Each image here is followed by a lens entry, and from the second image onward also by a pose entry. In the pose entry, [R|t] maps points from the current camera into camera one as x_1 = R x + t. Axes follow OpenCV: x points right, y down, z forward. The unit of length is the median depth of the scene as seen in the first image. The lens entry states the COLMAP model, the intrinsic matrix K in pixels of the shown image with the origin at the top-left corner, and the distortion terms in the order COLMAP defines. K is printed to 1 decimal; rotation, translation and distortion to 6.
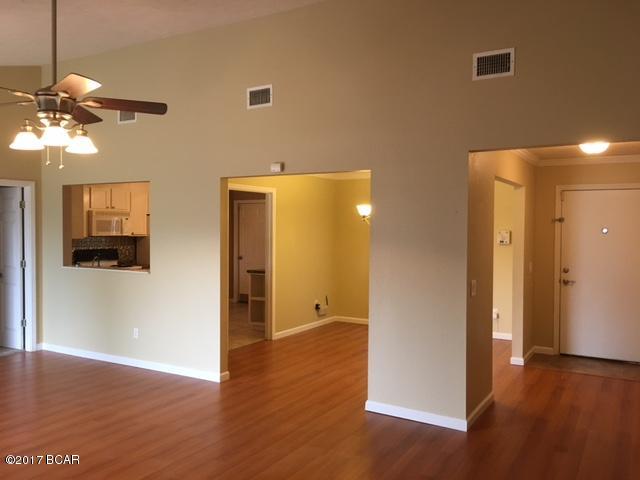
lens RADIAL K [[549.2, 0, 320.0], [0, 549.2, 240.0], [0, 0, 1]] dist [0.045596, -0.009199]
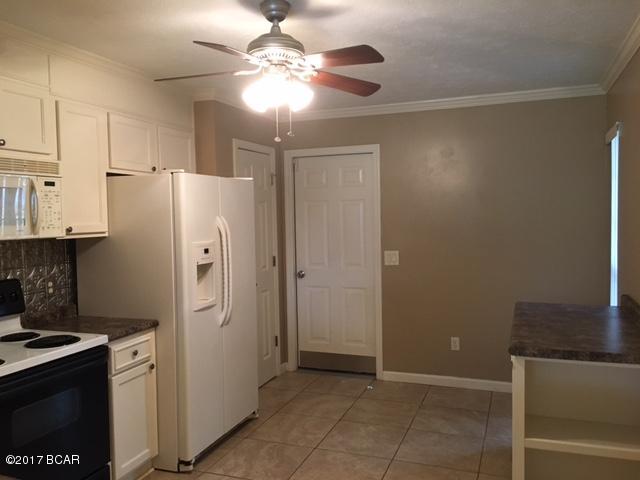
lens RADIAL K [[549.2, 0, 320.0], [0, 549.2, 240.0], [0, 0, 1]] dist [0.045596, -0.009199]
pose [[0.984583, -0.034584, 0.171463, -0.244194], [0.030695, 0.999209, 0.025283, -0.009476], [-0.172202, -0.019630, 0.984866, 0.638287]]
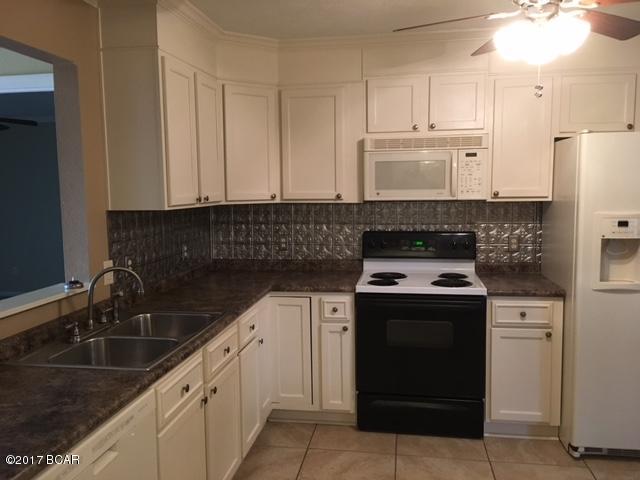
lens RADIAL K [[549.2, 0, 320.0], [0, 549.2, 240.0], [0, 0, 1]] dist [0.045596, -0.009199]
pose [[0.369400, 0.082804, -0.925574, -0.036863], [-0.006431, 0.996226, 0.086558, -0.012048], [0.929248, -0.026022, 0.368538, 0.735726]]
